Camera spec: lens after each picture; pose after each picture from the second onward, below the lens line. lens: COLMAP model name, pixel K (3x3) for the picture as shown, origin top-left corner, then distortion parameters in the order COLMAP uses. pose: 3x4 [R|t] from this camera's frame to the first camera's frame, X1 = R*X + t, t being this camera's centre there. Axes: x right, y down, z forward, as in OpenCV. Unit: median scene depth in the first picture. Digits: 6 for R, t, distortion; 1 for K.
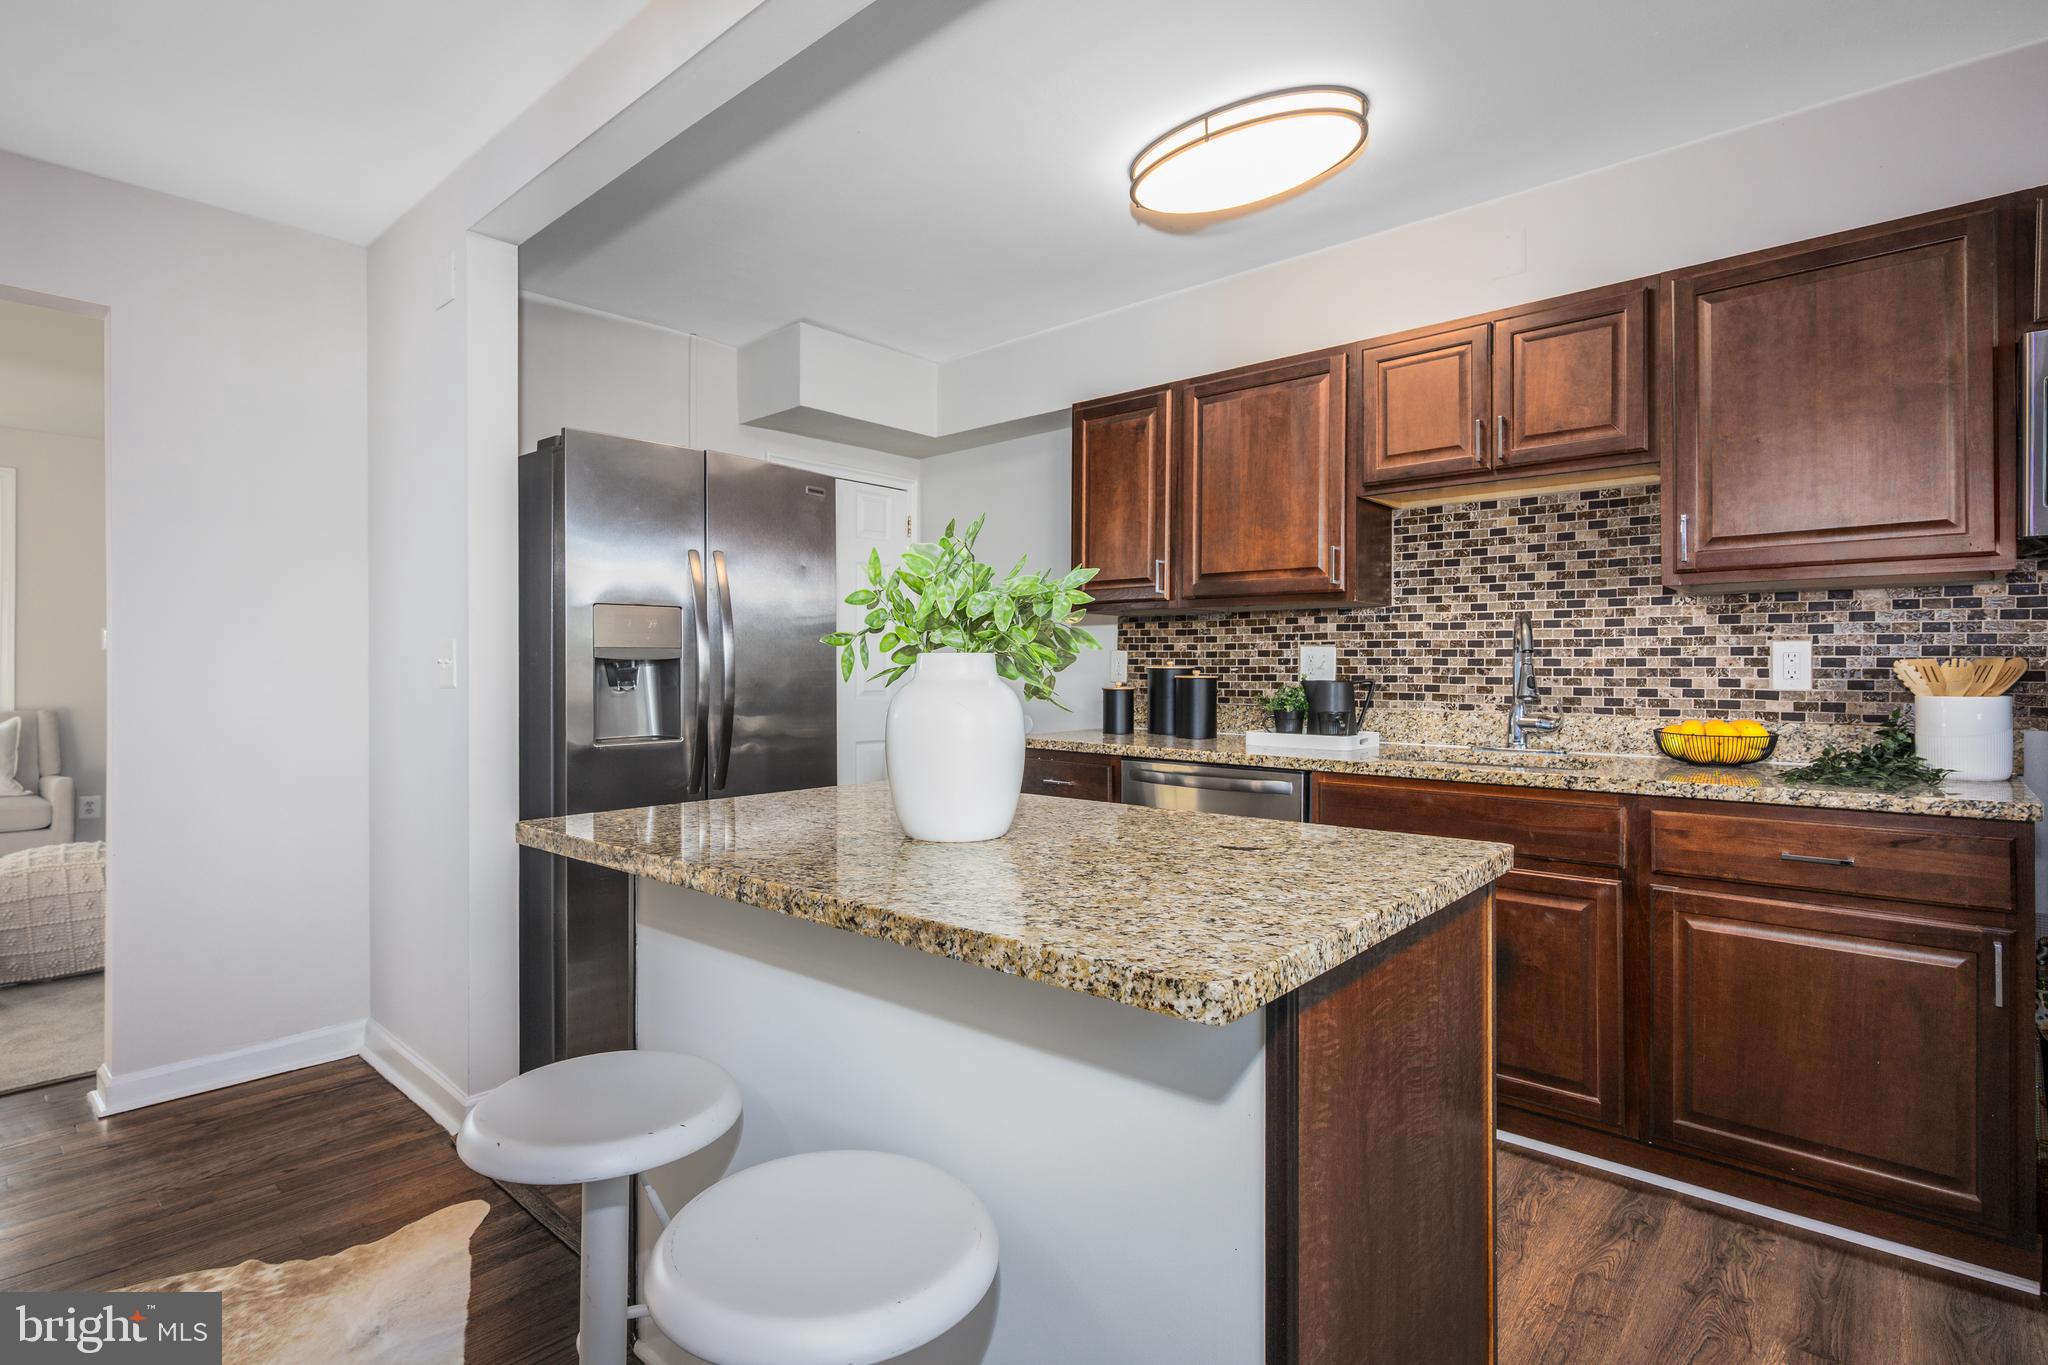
lens RADIAL K [[992.0, 0, 1026.9], [0, 992.0, 664.9], [0, 0, 1]] dist [-0.002126, 0.000689]
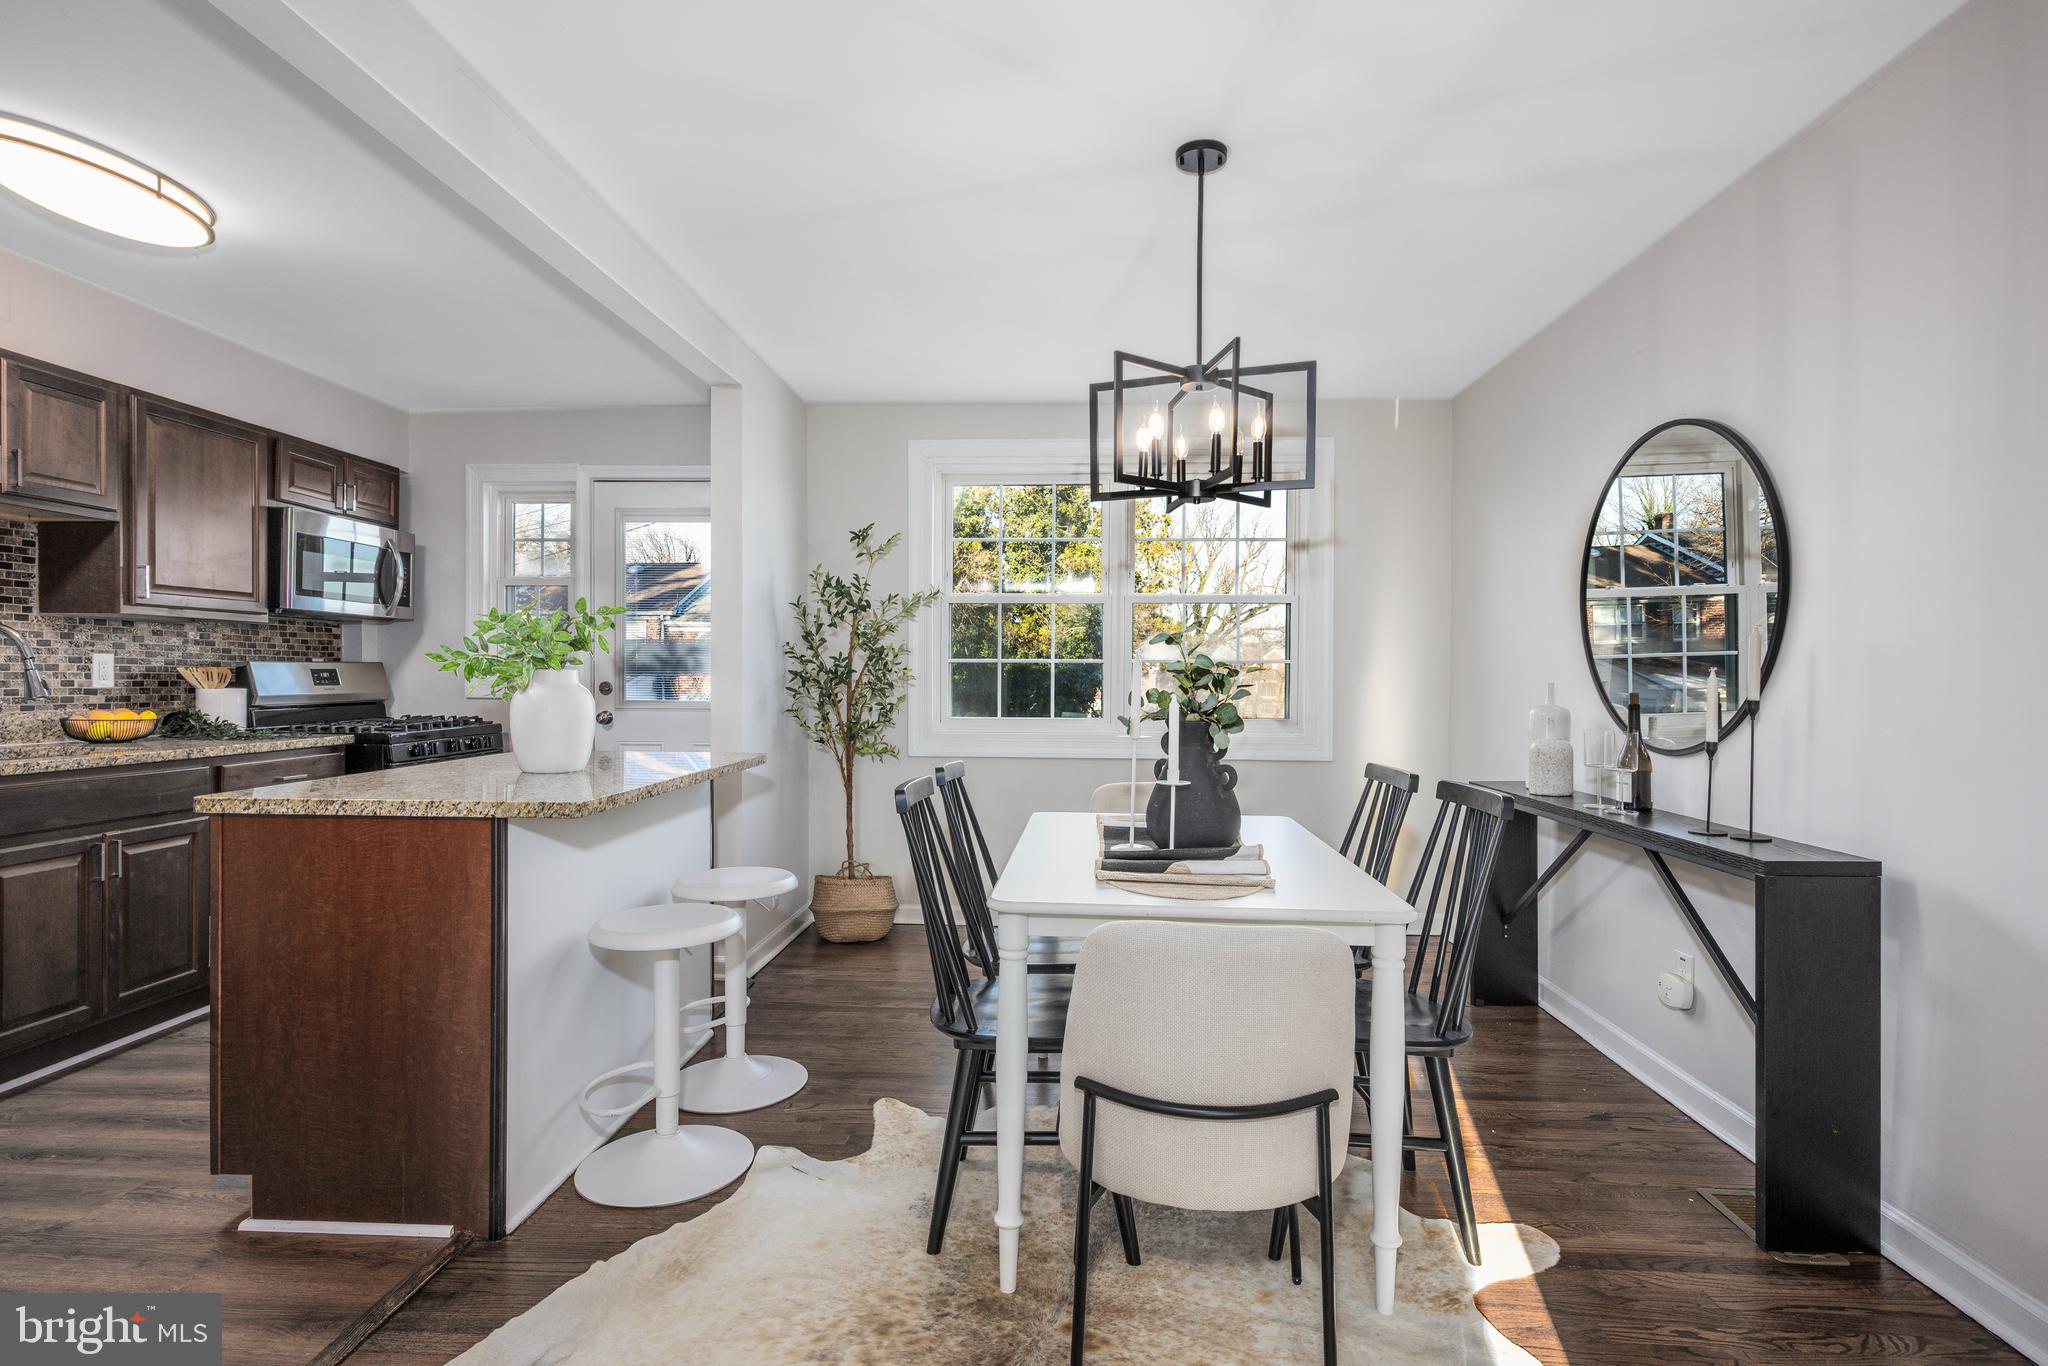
lens RADIAL K [[992.0, 0, 1021.9], [0, 992.0, 681.5], [0, 0, 1]] dist [-0.002126, 0.000689]
pose [[-0.622486, -0.009371, 0.782575, -1.038445], [-0.009734, 0.999944, 0.004231, -0.002320], [-0.782570, -0.004984, -0.622542, 0.751477]]
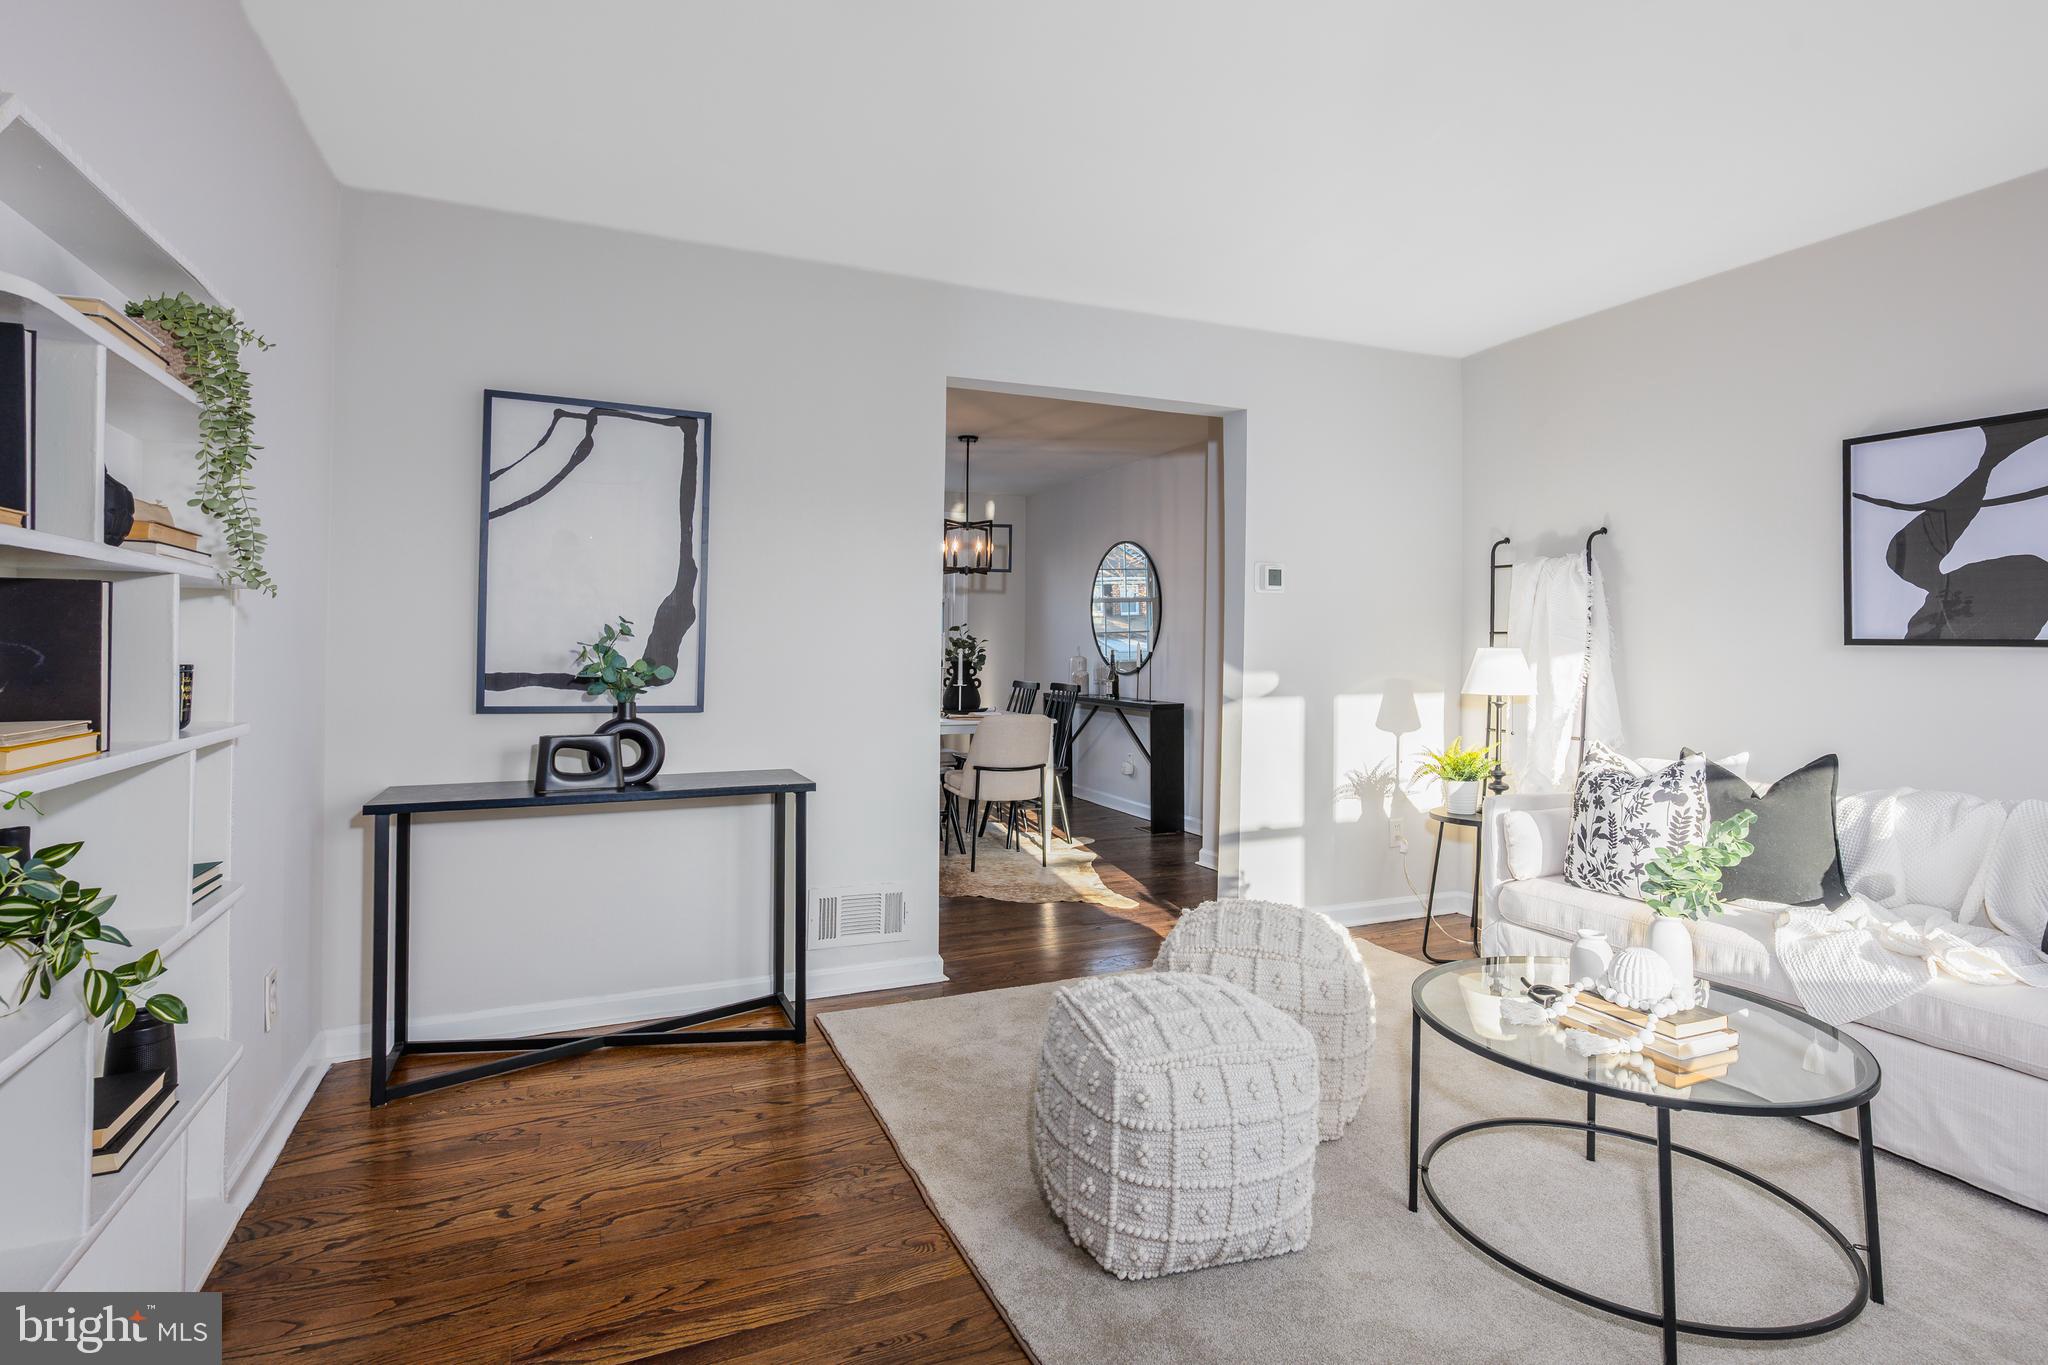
lens RADIAL K [[992.0, 0, 1008.2], [0, 992.0, 642.8], [0, 0, 1]] dist [-0.002126, 0.000689]
pose [[-0.904623, -0.006806, 0.426158, -1.461742], [-0.009316, 0.999949, -0.003807, 0.001146], [-0.426111, -0.007414, -0.904641, 2.004669]]
